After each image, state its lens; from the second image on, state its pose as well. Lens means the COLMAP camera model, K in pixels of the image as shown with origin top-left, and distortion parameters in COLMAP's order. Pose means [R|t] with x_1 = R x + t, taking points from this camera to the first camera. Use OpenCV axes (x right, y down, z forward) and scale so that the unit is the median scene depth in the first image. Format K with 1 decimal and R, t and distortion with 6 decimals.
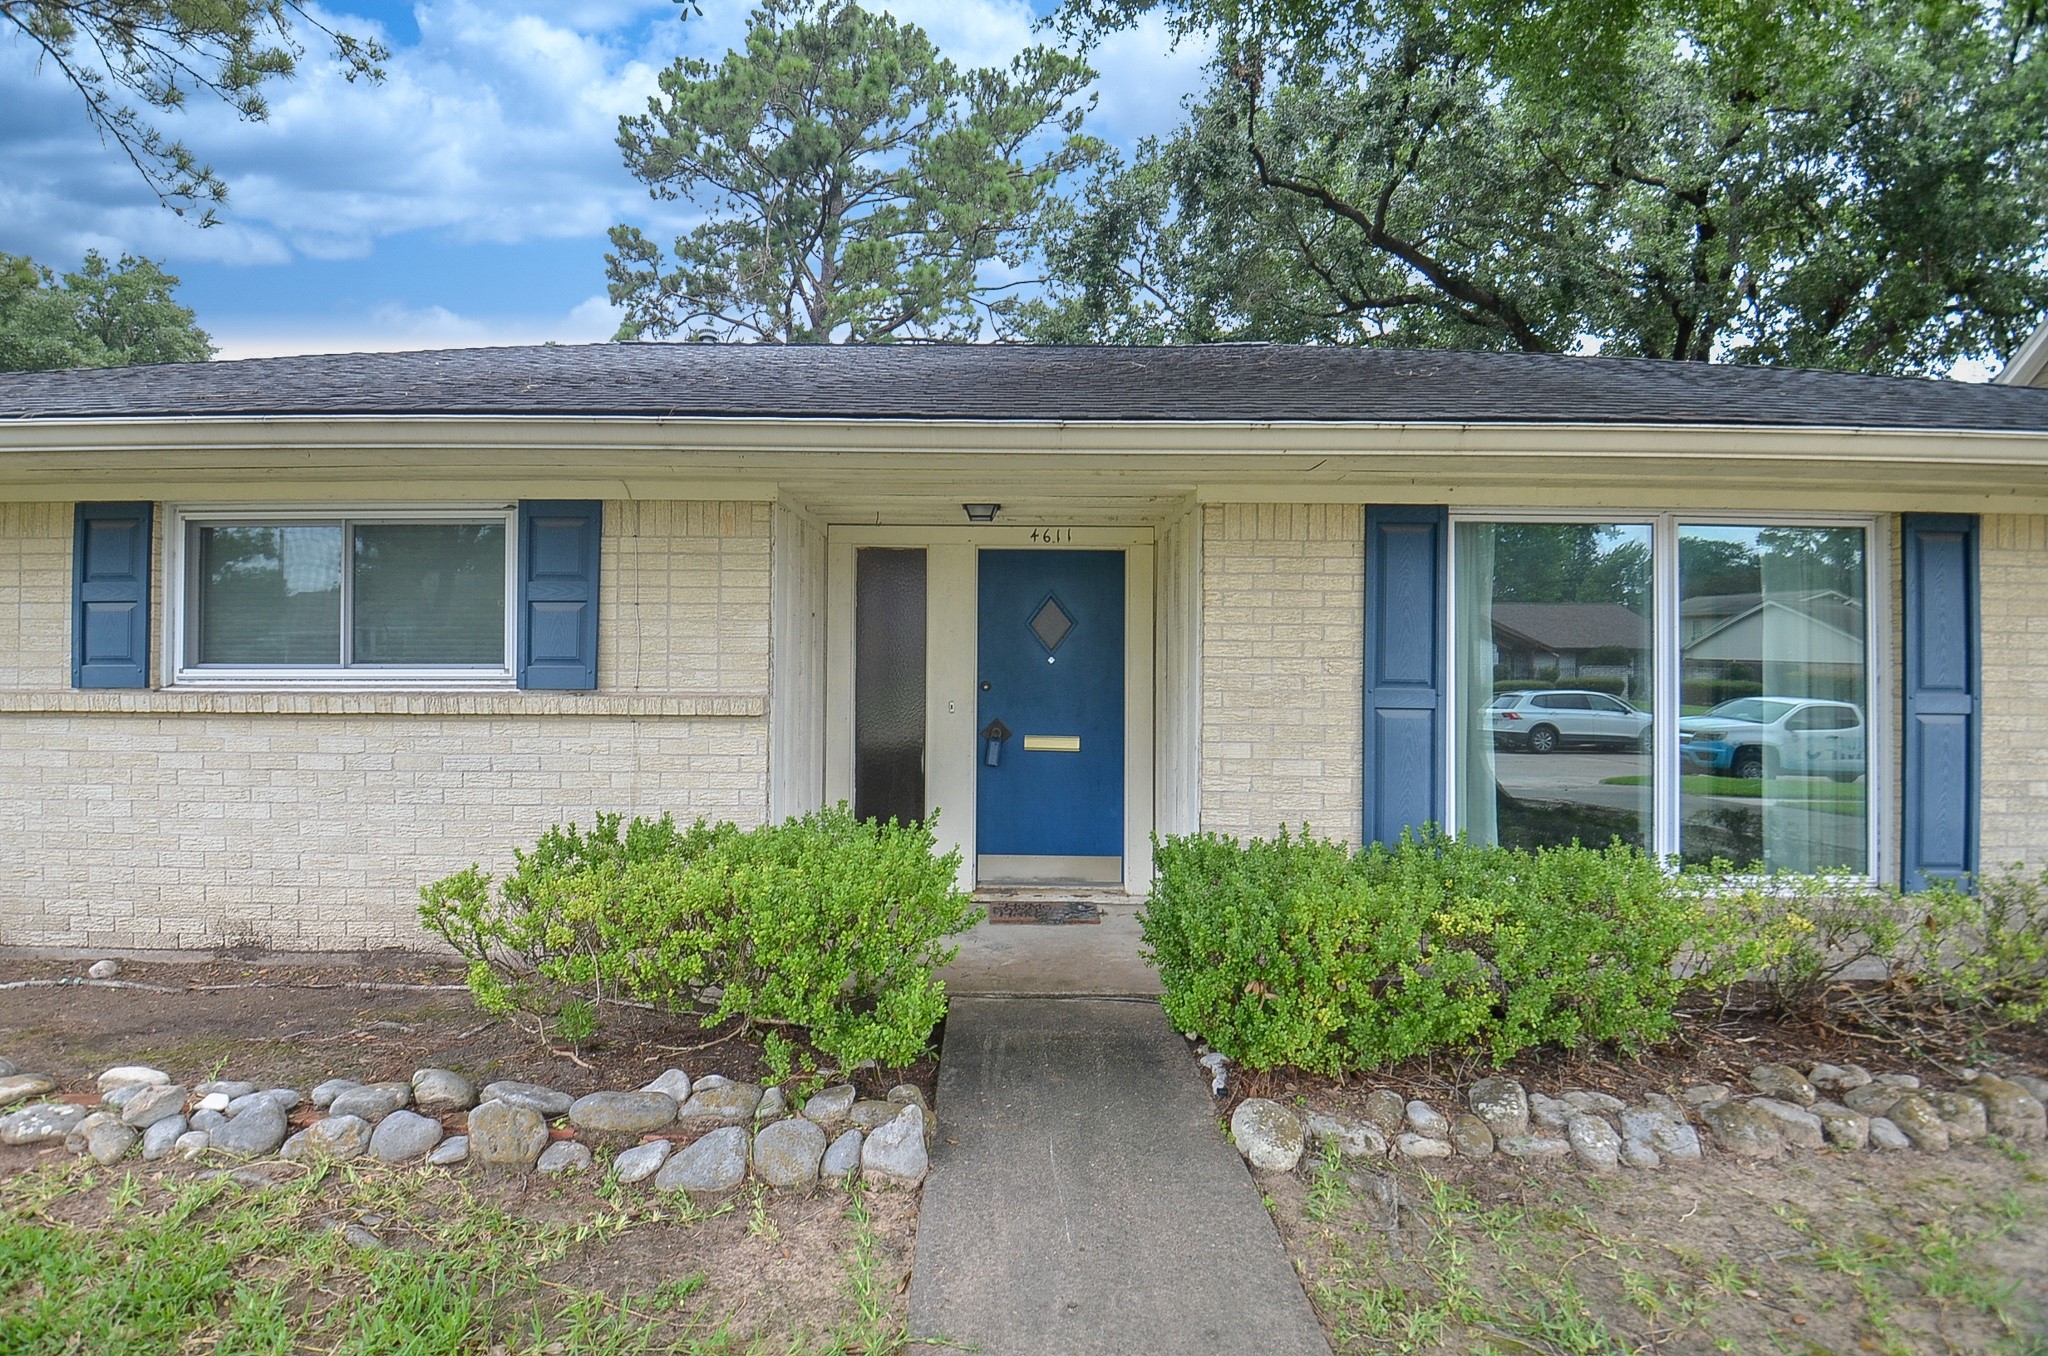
lens RADIAL K [[907.3, 0, 999.7], [0, 907.3, 681.8], [0, 0, 1]] dist [-0.015174, -0.000026]
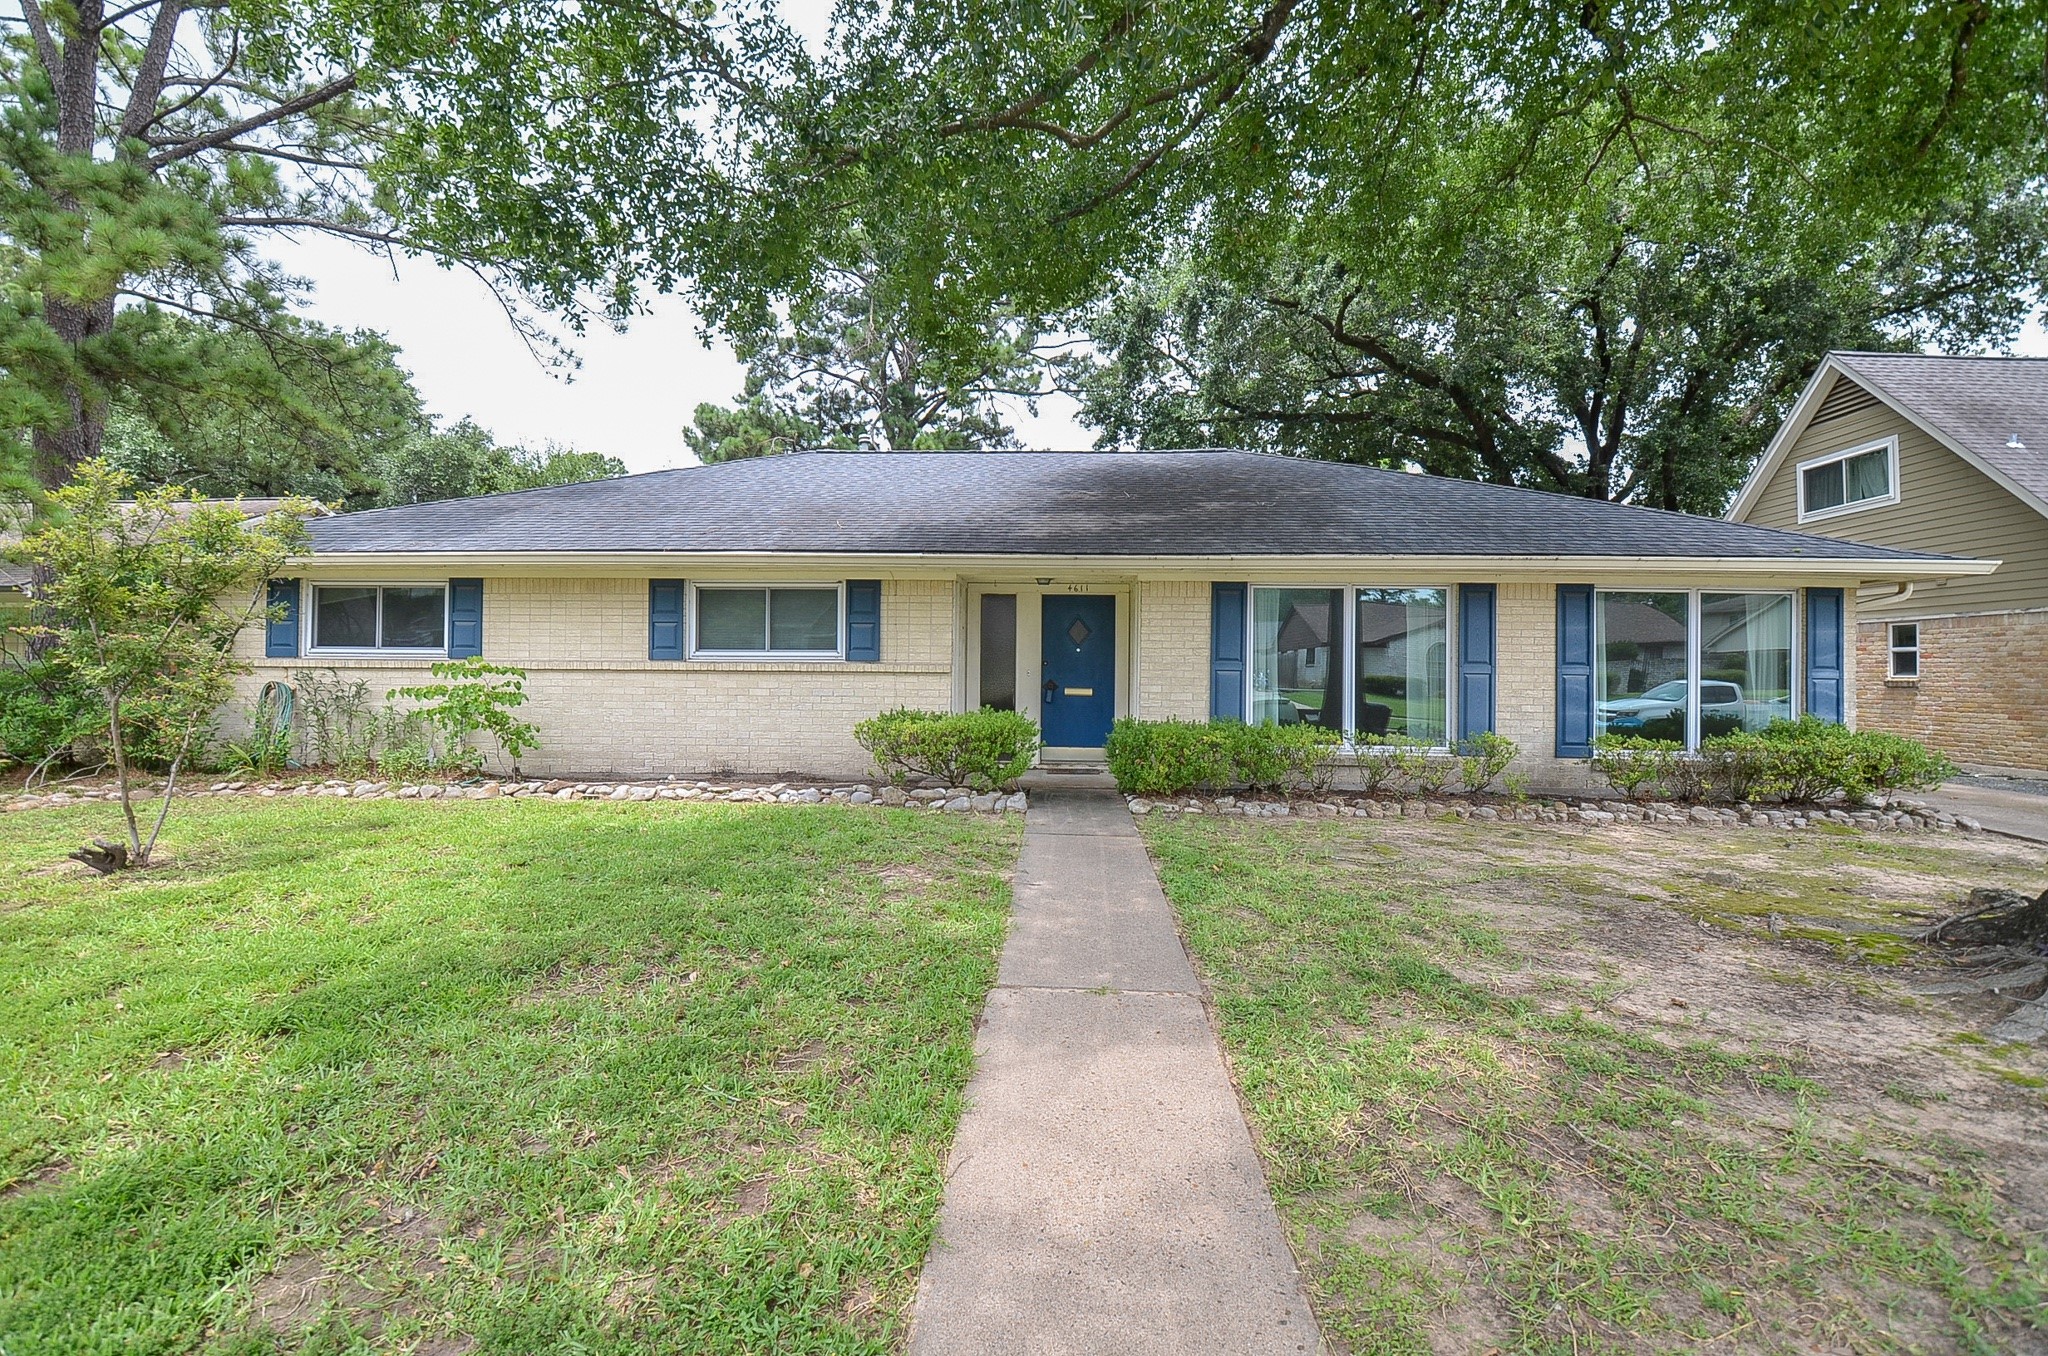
lens RADIAL K [[910.3, 0, 1024.0], [0, 910.3, 678.0], [0, 0, 1]] dist [0.001102, -0.000031]
pose [[0.999315, 0.003547, -0.036834, 0.011750], [-0.003583, 0.999993, -0.000890, 0.042701], [0.036831, 0.001022, 0.999321, -1.068182]]
